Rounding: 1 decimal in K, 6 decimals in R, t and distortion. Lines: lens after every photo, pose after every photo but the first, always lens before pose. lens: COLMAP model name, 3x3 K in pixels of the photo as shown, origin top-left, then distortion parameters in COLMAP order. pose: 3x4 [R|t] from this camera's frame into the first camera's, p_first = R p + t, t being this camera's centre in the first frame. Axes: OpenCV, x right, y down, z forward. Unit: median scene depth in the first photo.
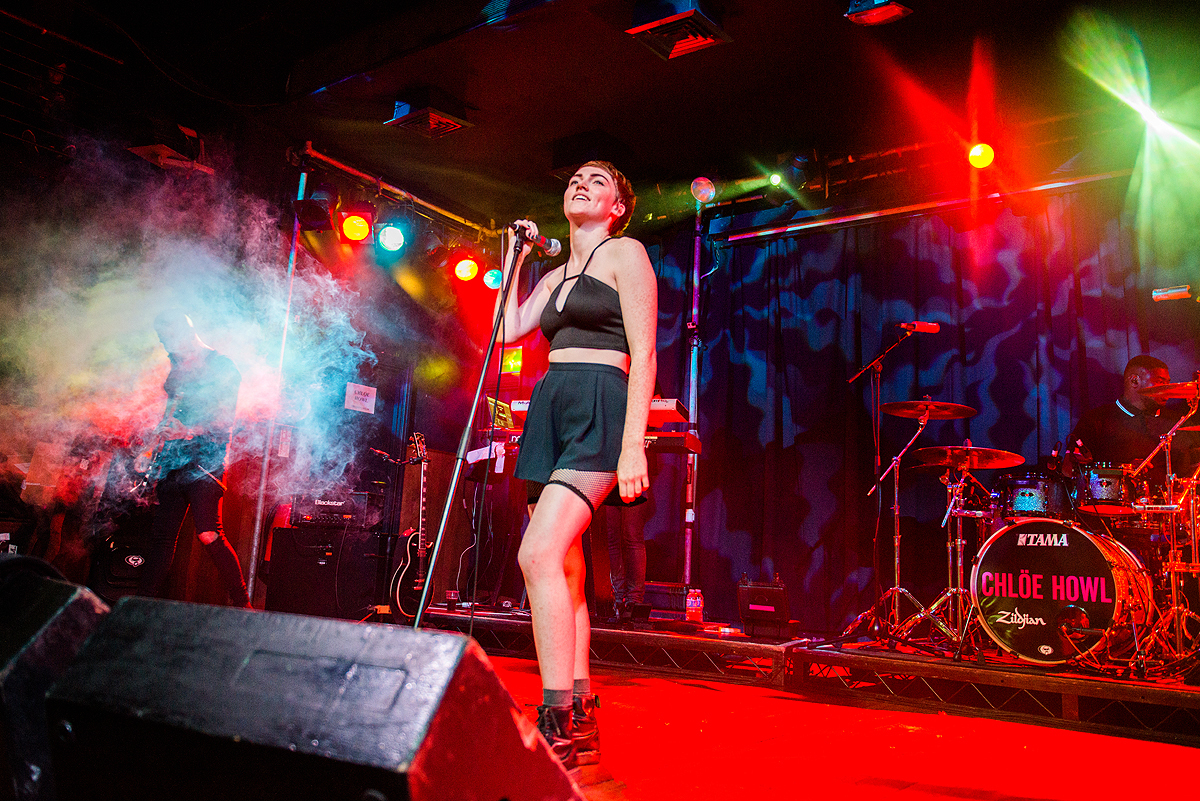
lens RADIAL K [[884.9, 0, 576.6], [0, 884.9, 374.8], [0, 0, 1]] dist [-0.053836, -0.003686]
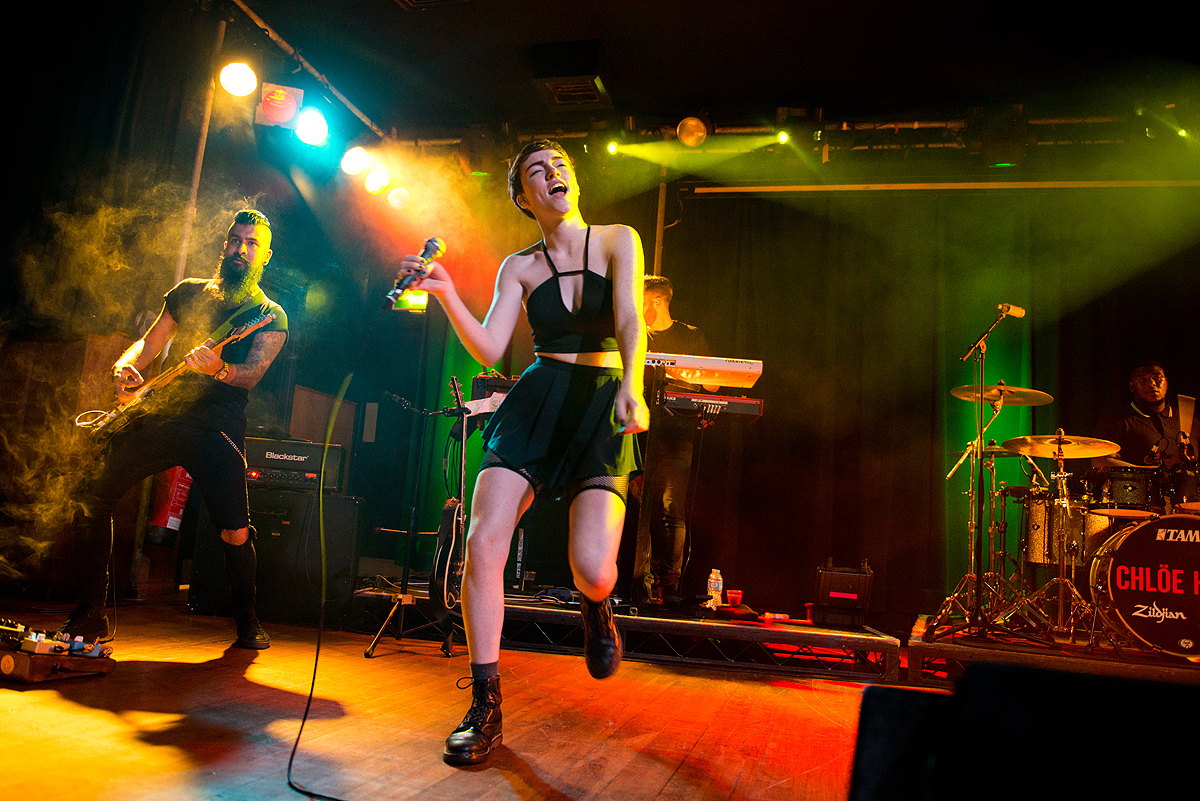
lens RADIAL K [[884.9, 0, 589.1], [0, 884.9, 368.7], [0, 0, 1]] dist [-0.053836, -0.003686]
pose [[0.936008, 0.078404, 0.343134, -0.469210], [-0.095245, 0.994924, 0.032477, 0.029171], [-0.338846, -0.063081, 0.938725, 0.302615]]
